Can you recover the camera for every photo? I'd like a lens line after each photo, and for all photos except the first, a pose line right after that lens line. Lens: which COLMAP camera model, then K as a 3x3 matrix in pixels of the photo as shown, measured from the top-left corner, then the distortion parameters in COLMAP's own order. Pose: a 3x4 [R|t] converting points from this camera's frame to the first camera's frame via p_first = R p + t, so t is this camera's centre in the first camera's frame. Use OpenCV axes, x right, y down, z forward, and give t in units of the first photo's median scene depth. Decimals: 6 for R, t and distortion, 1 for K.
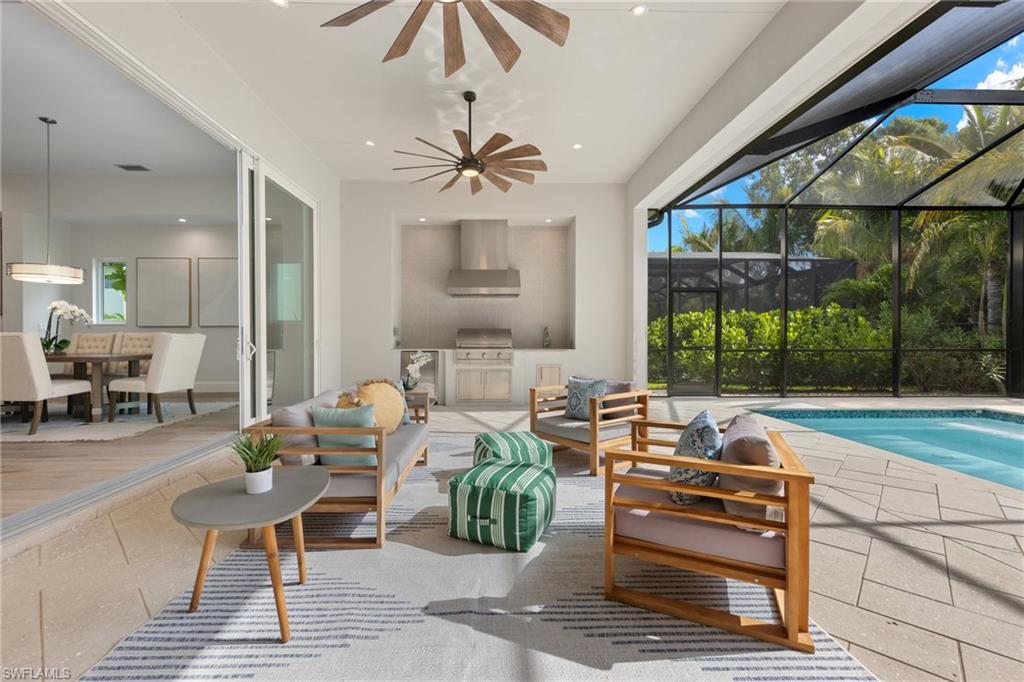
lens RADIAL K [[440.1, 0, 510.4], [0, 440.1, 338.4], [0, 0, 1]] dist [0.008873, 0.000001]
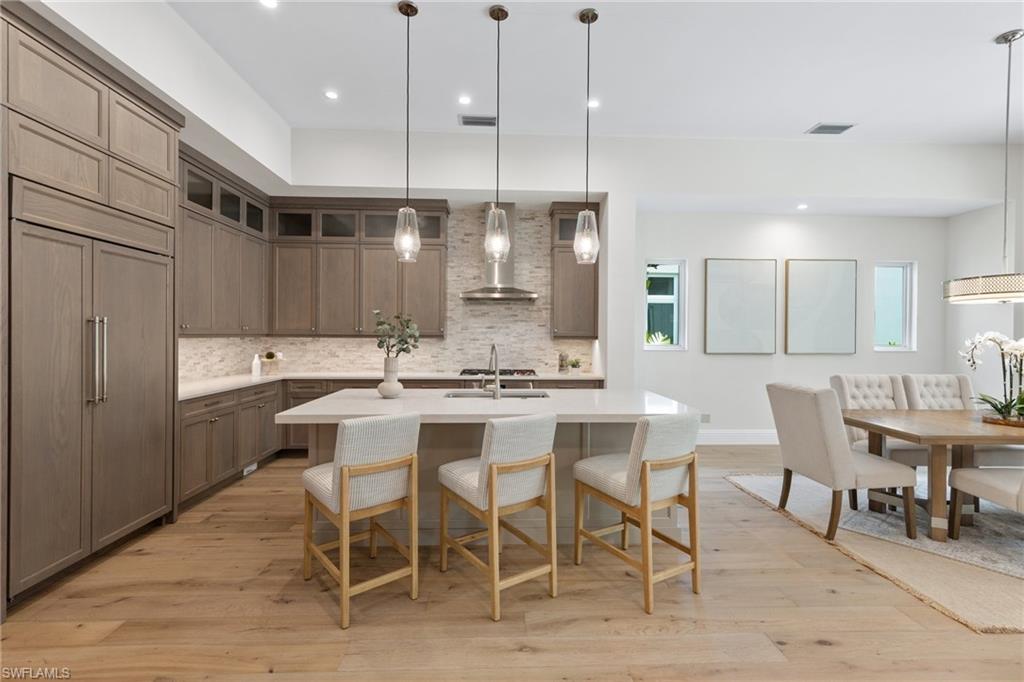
lens RADIAL K [[453.5, 0, 514.6], [0, 453.5, 338.3], [0, 0, 1]] dist [0.010114, -0.000048]
pose [[0.999858, 0.006910, 0.015343, -1.499542], [-0.006931, 0.999975, 0.001306, -0.065082], [-0.015333, -0.001413, 0.999881, 0.335267]]
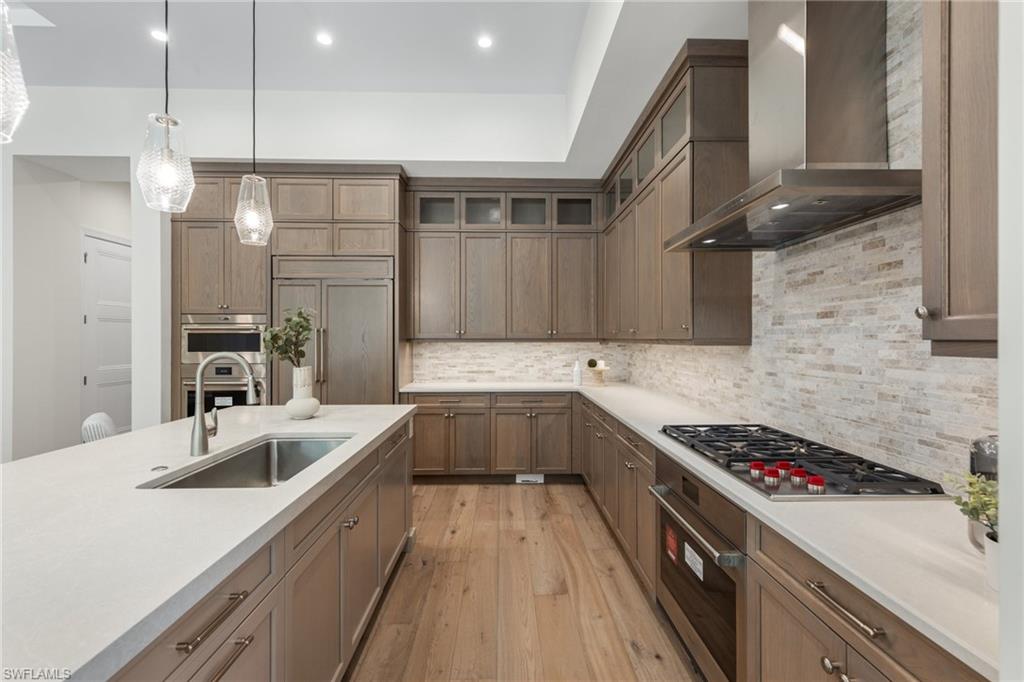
lens RADIAL K [[440.1, 0, 510.4], [0, 440.1, 338.4], [0, 0, 1]] dist [0.008873, 0.000001]
pose [[-0.009554, 0.000366, -0.999954, -1.231643], [-0.005165, 0.999987, 0.000415, -0.068287], [0.999941, 0.005169, -0.009552, 1.061310]]
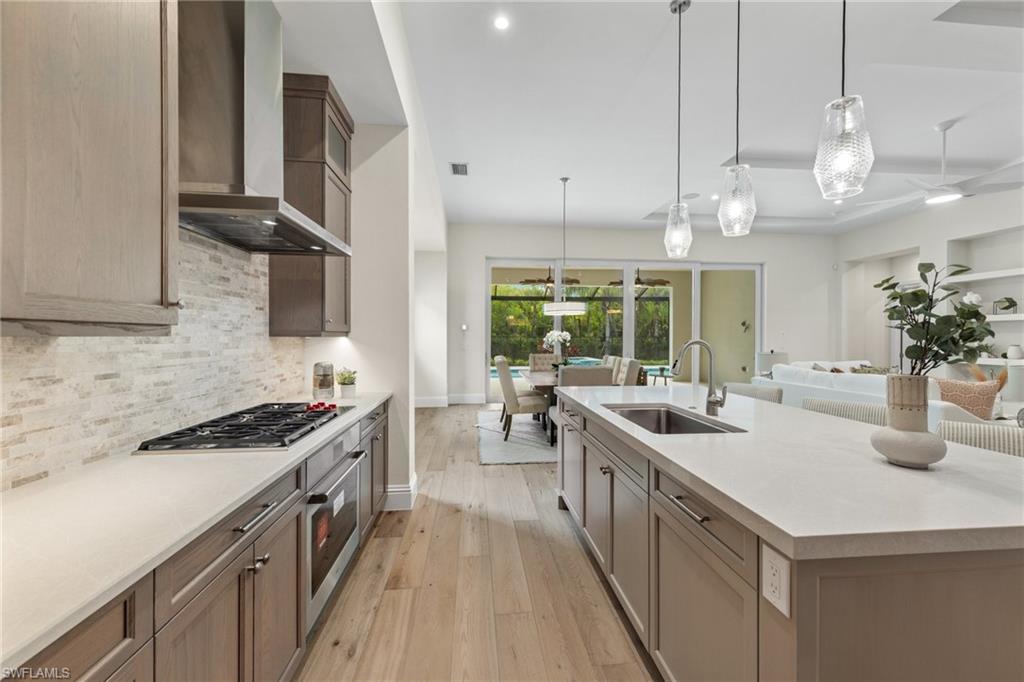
lens RADIAL K [[407.2, 0, 514.1], [0, 407.2, 338.8], [0, 0, 1]] dist [0.007370, -0.000240]
pose [[-0.071197, -0.005191, 0.997449, -1.847379], [0.004366, 0.999975, 0.005516, -0.061661], [-0.997453, 0.004748, -0.071173, 1.057263]]
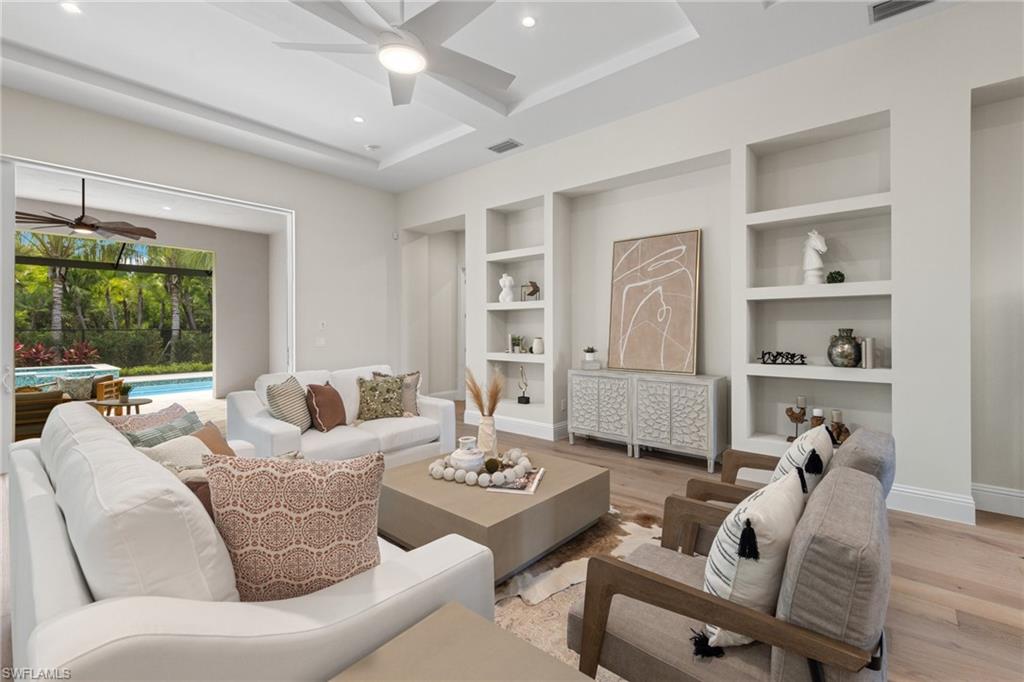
lens RADIAL K [[445.8, 0, 523.6], [0, 445.8, 328.5], [0, 0, 1]] dist [0.006996, -0.000109]
pose [[-0.744793, 0.002131, 0.667293, -1.527726], [0.007232, 0.999962, 0.004879, -0.059271], [-0.667257, 0.008460, -0.744780, 0.472841]]
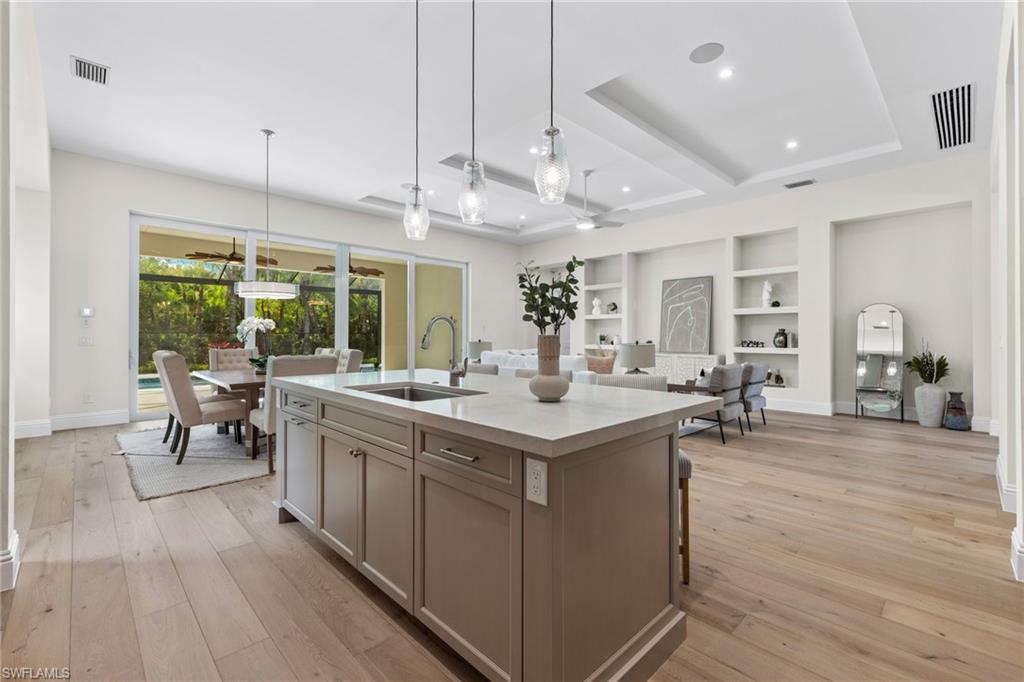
lens RADIAL K [[445.1, 0, 519.0], [0, 445.1, 332.9], [0, 0, 1]] dist [0.004438, 0.000202]
pose [[-0.682271, 0.004103, 0.731088, -1.852857], [0.003333, 0.999991, -0.002501, -0.041588], [-0.731092, 0.000730, -0.682278, 1.100512]]
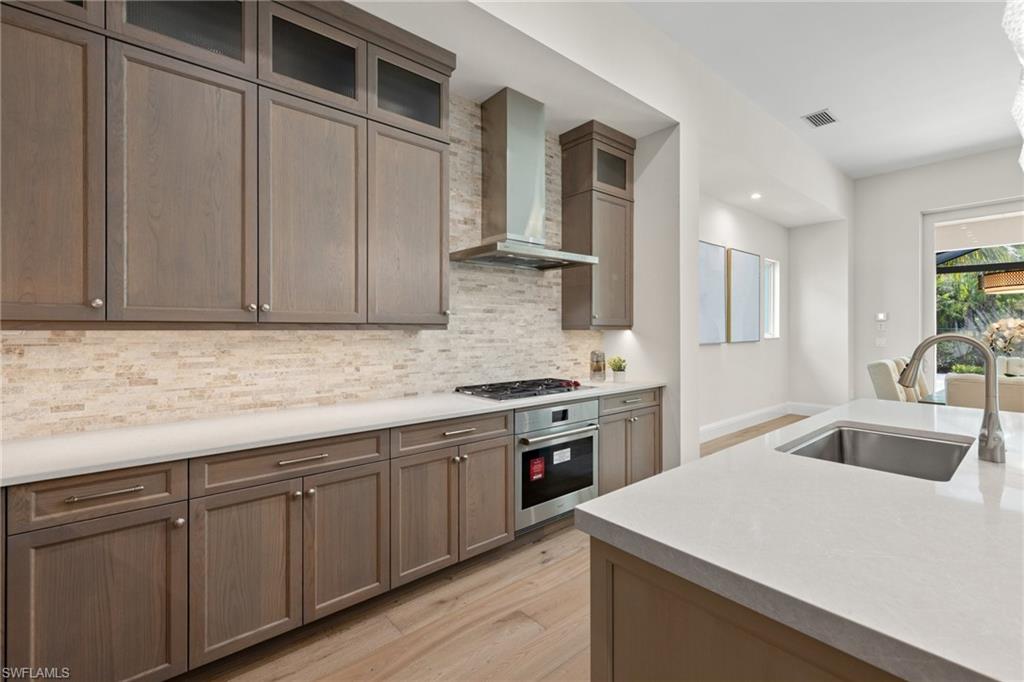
lens RADIAL K [[445.8, 0, 523.6], [0, 445.8, 328.5], [0, 0, 1]] dist [0.006996, -0.000109]
pose [[0.776309, 0.001288, 0.630352, -1.840319], [0.004534, 0.999961, -0.007627, -0.060281], [-0.630337, 0.008779, 0.776272, 0.833559]]
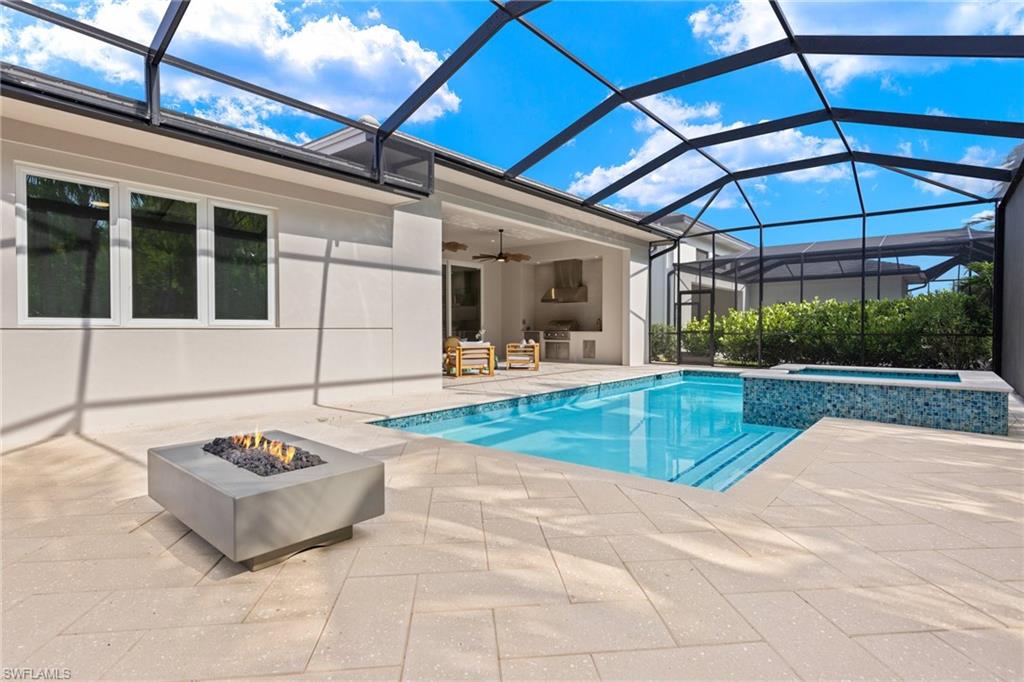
lens RADIAL K [[517.9, 0, 508.9], [0, 517.9, 335.3], [0, 0, 1]] dist [-0.000433, 0.000215]
pose [[0.751246, 0.012337, -0.659907, 1.380929], [-0.005332, 0.999906, 0.012623, 0.018571], [0.660001, -0.005964, 0.751241, -0.828289]]
